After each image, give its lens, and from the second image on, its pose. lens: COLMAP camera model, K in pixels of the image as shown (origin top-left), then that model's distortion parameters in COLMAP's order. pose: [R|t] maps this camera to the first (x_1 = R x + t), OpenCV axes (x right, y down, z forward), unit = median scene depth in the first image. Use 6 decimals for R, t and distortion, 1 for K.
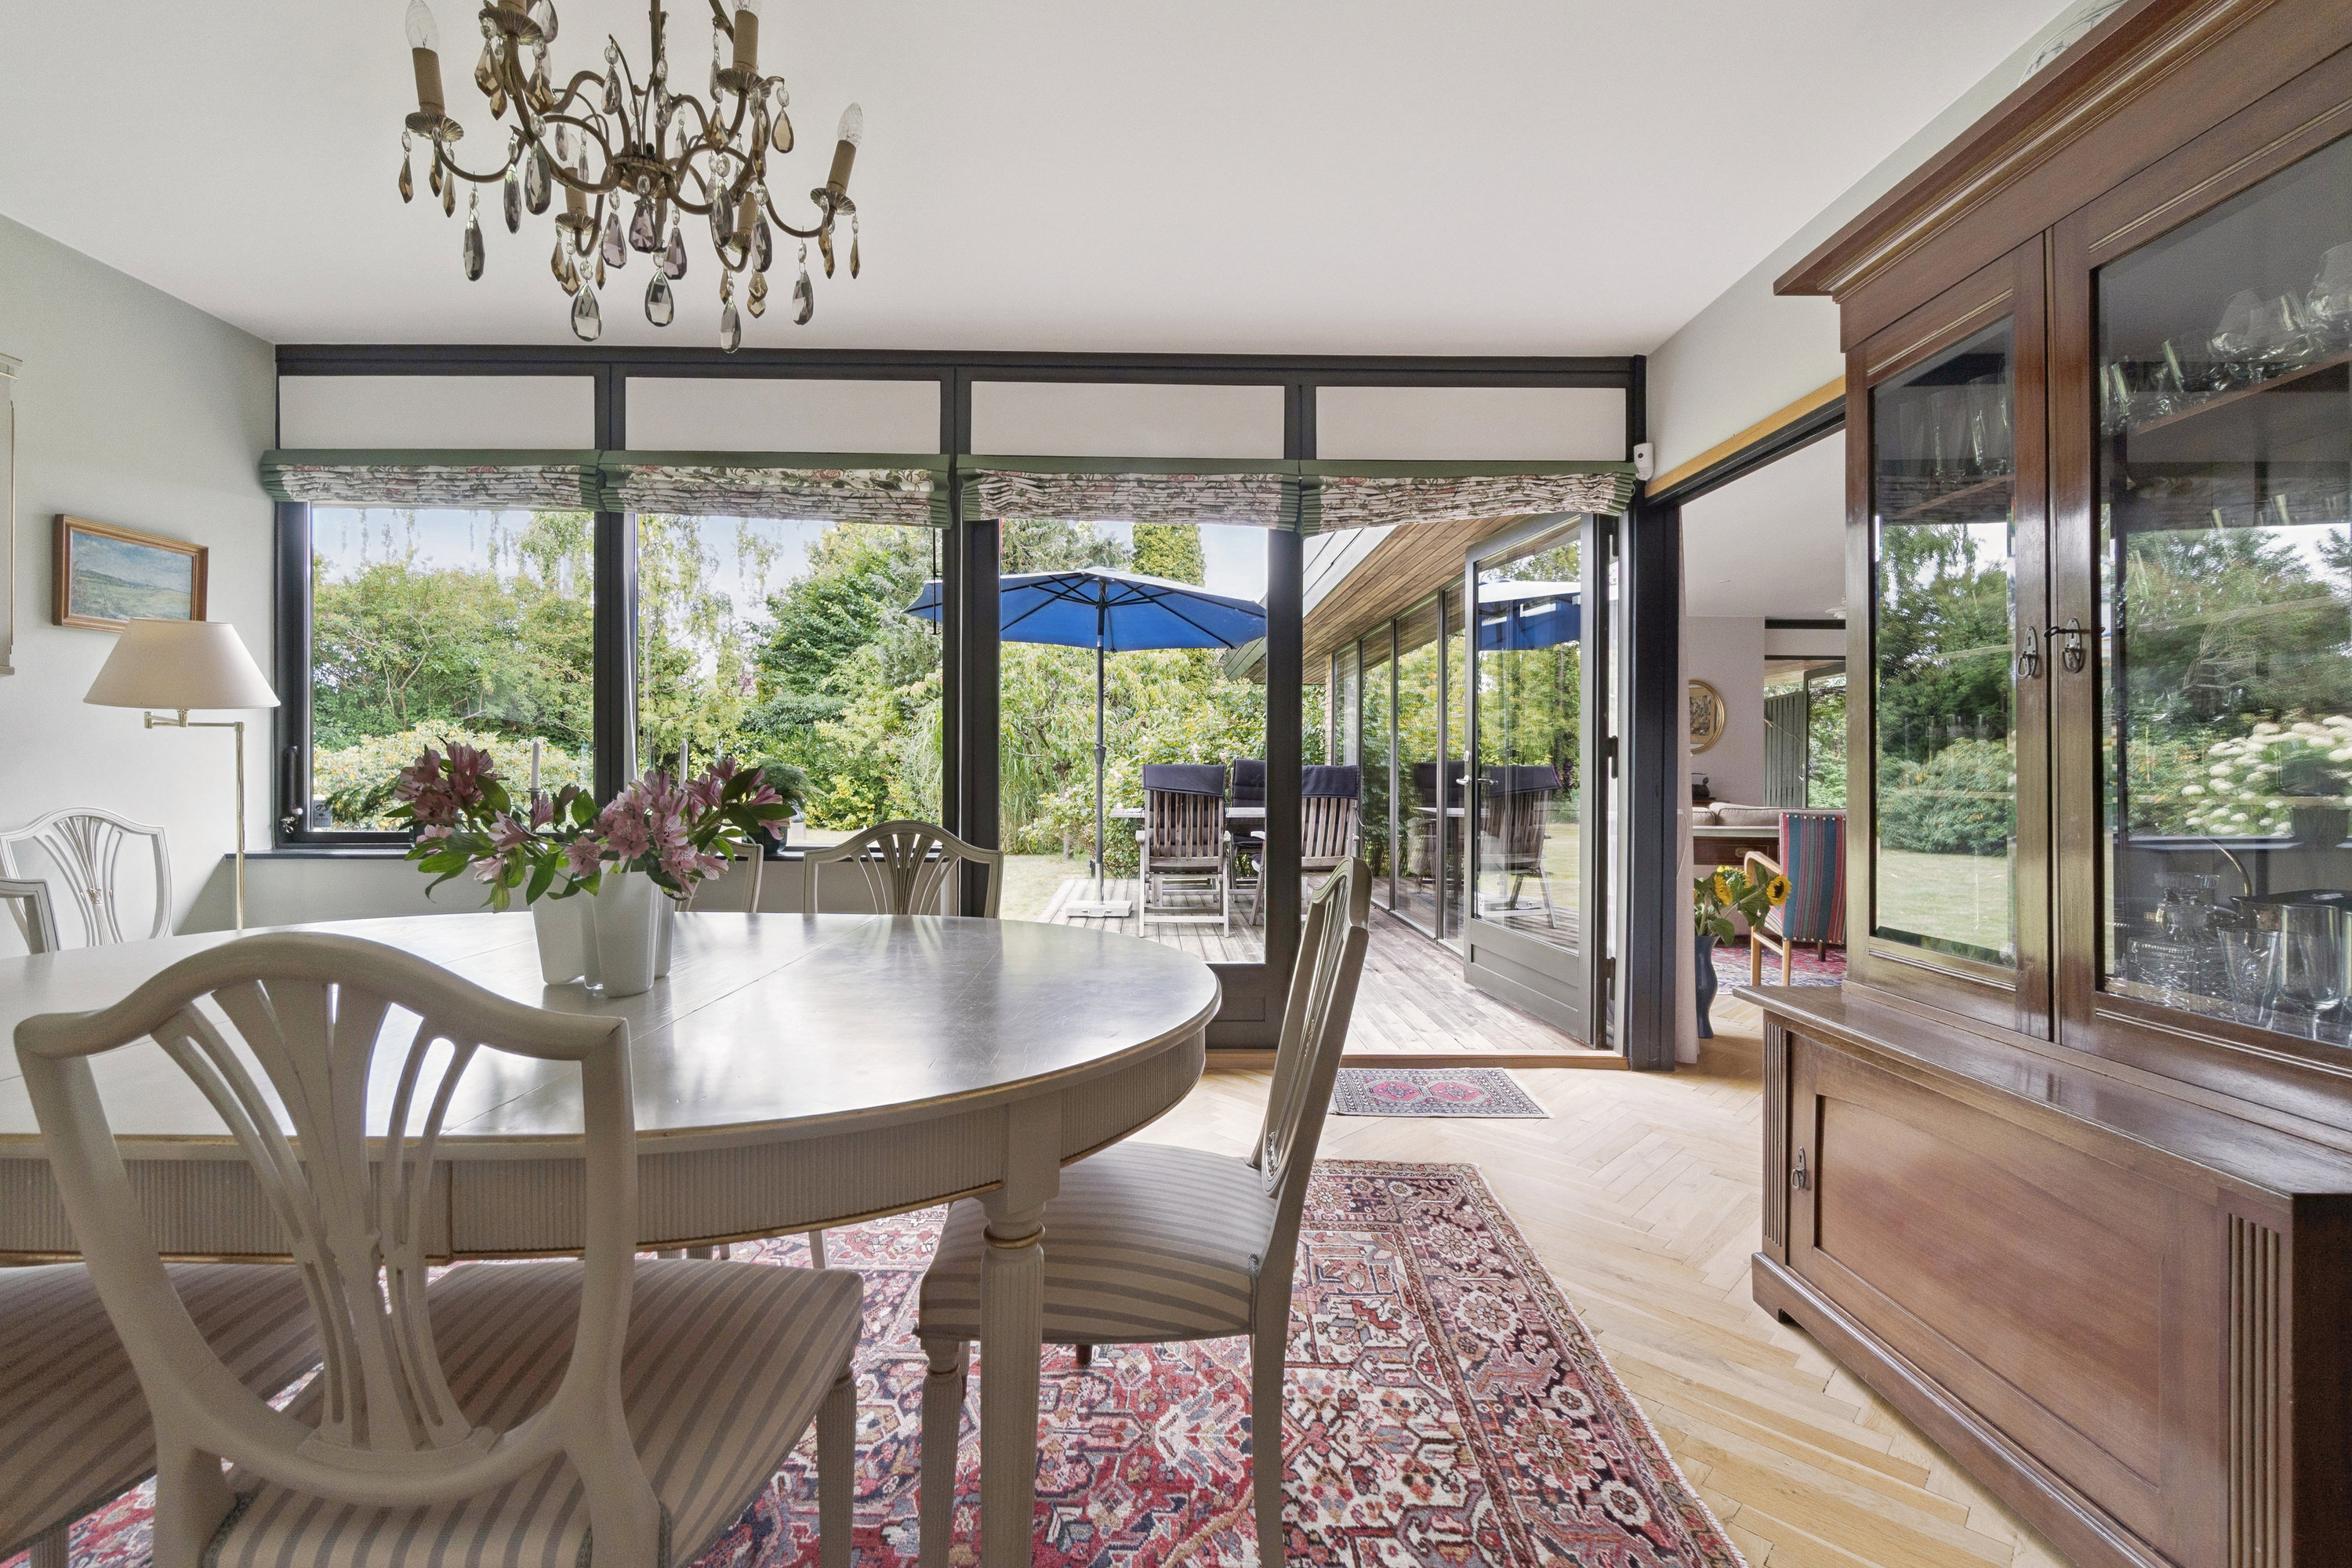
lens RADIAL K [[1051.3, 0, 1163.3], [0, 1051.3, 777.5], [0, 0, 1]] dist [0.003543, 0.000047]
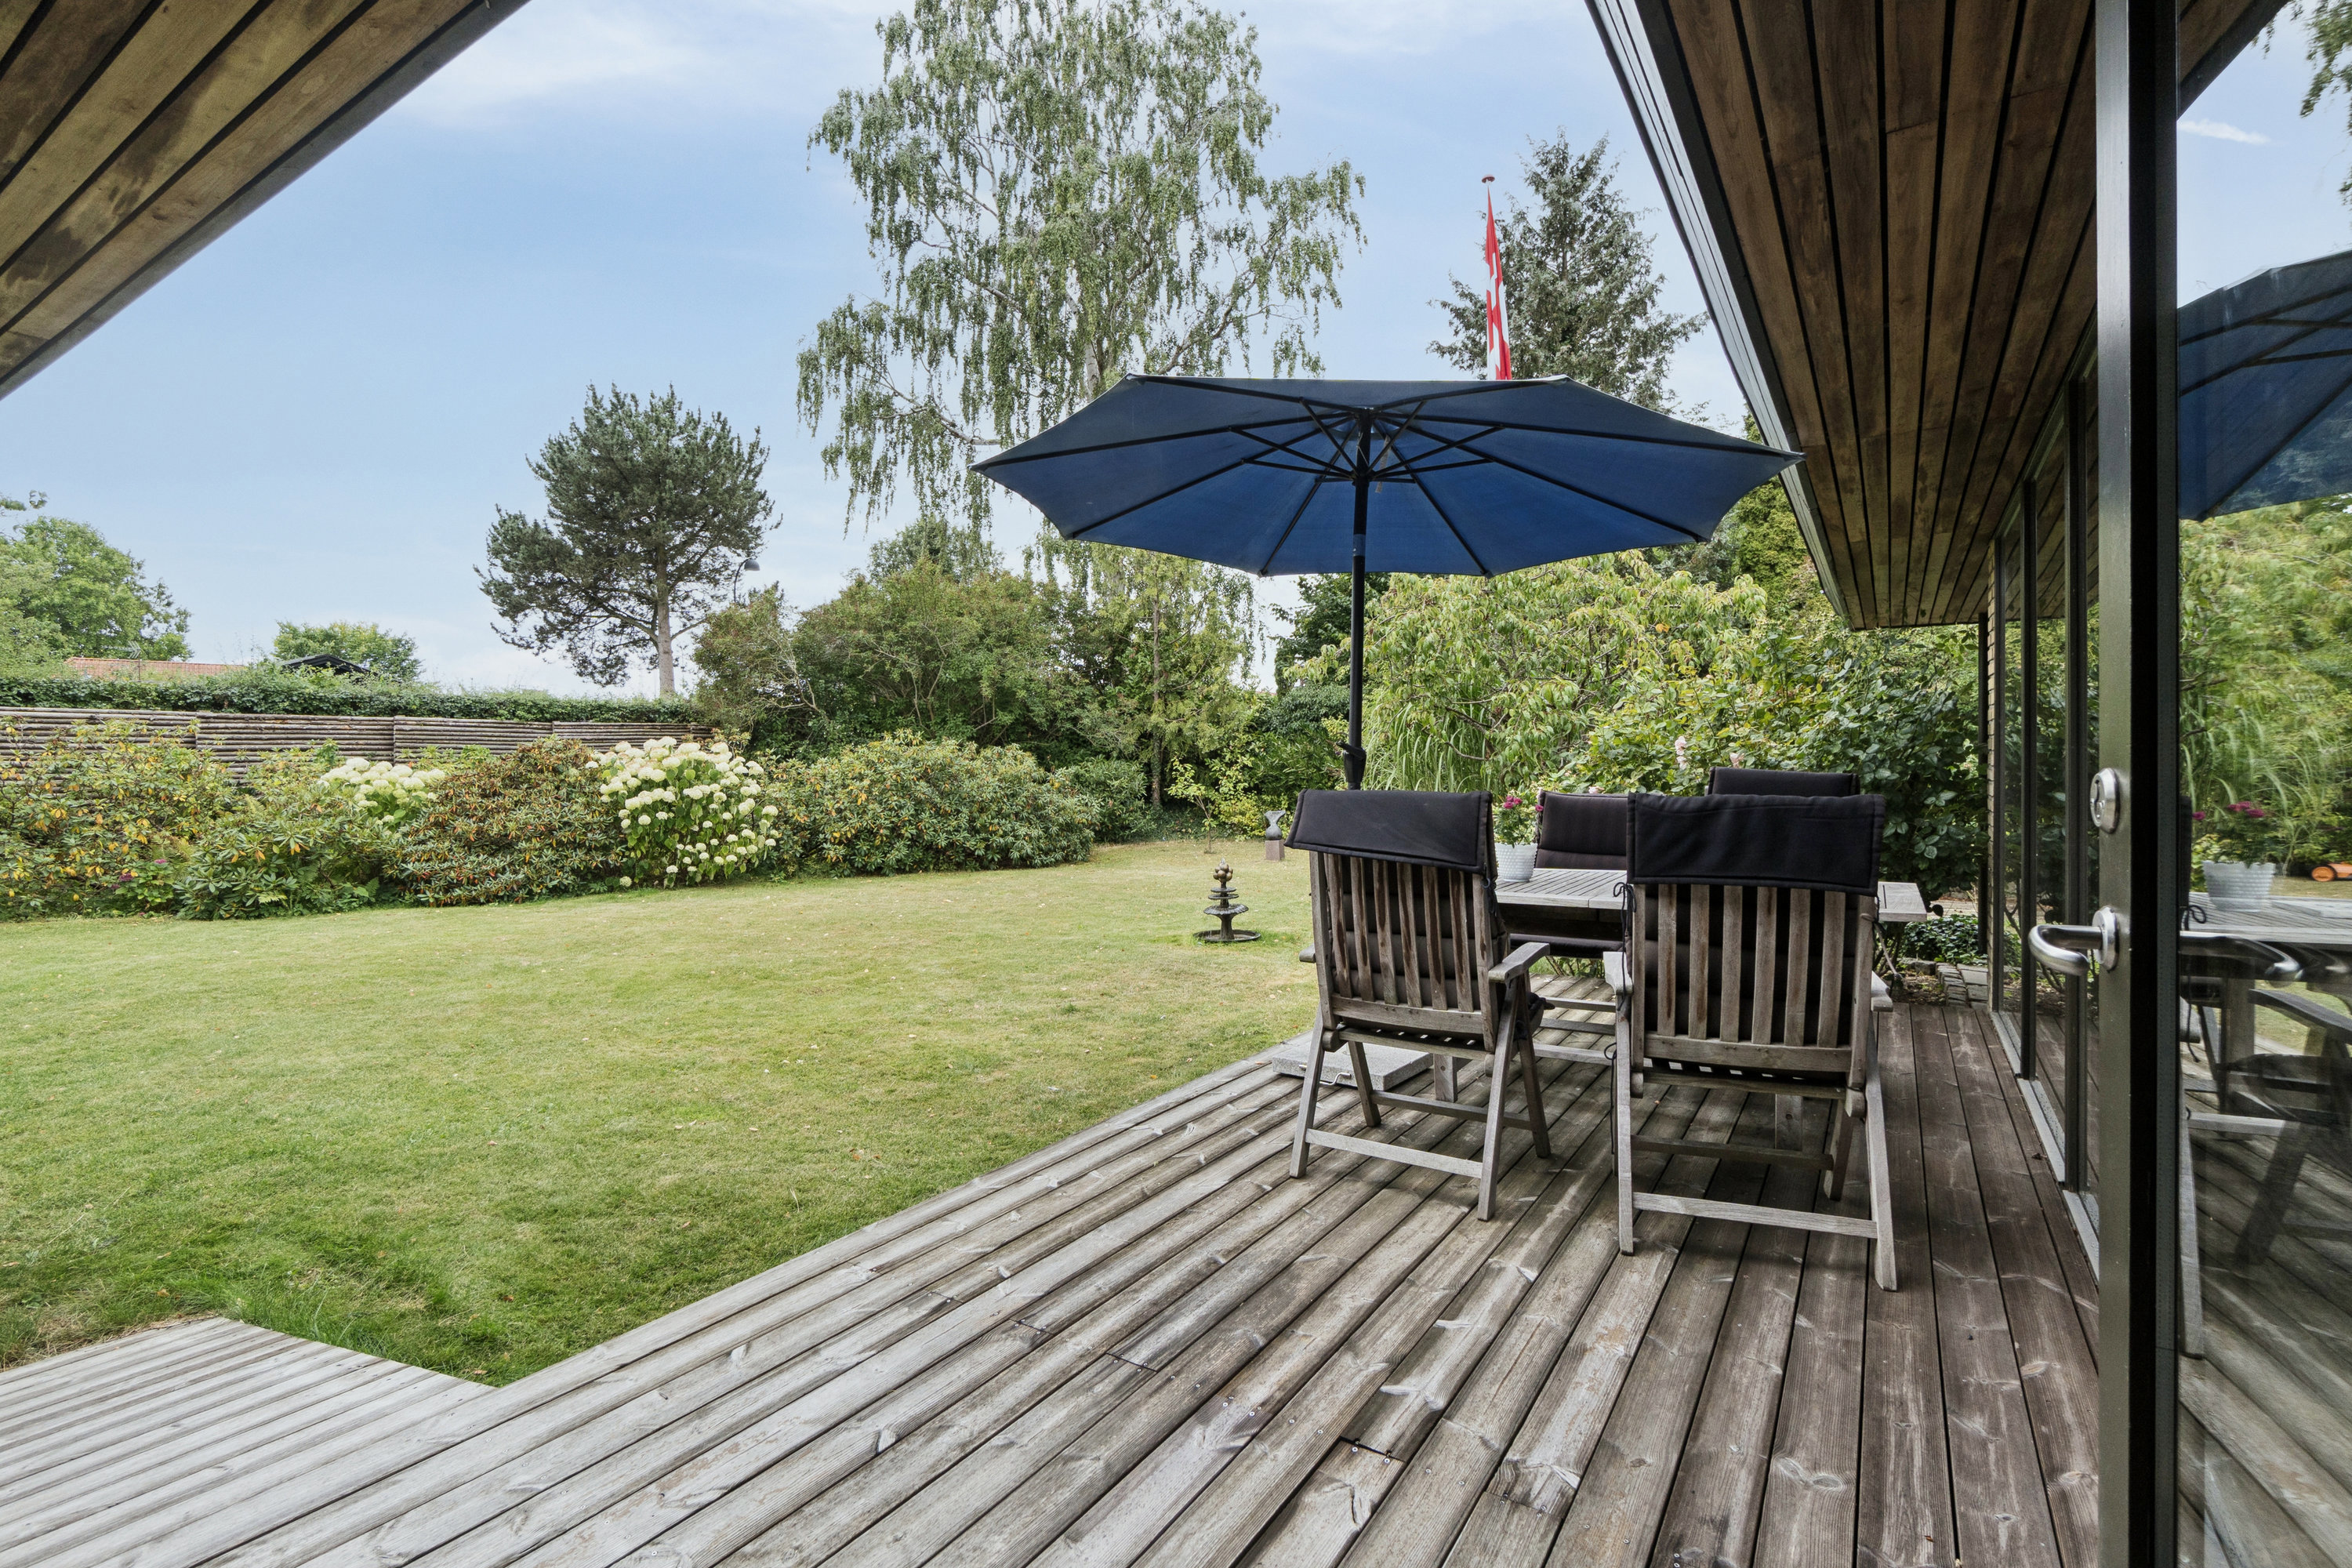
lens RADIAL K [[1113.7, 0, 1168.3], [0, 1113.7, 783.9], [0, 0, 1]] dist [0.002947, 0.000078]
pose [[0.818386, 0.002682, -0.574663, 0.364121], [0.000860, 0.999982, 0.005893, -0.031777], [0.574669, -0.005317, 0.818369, 1.014302]]
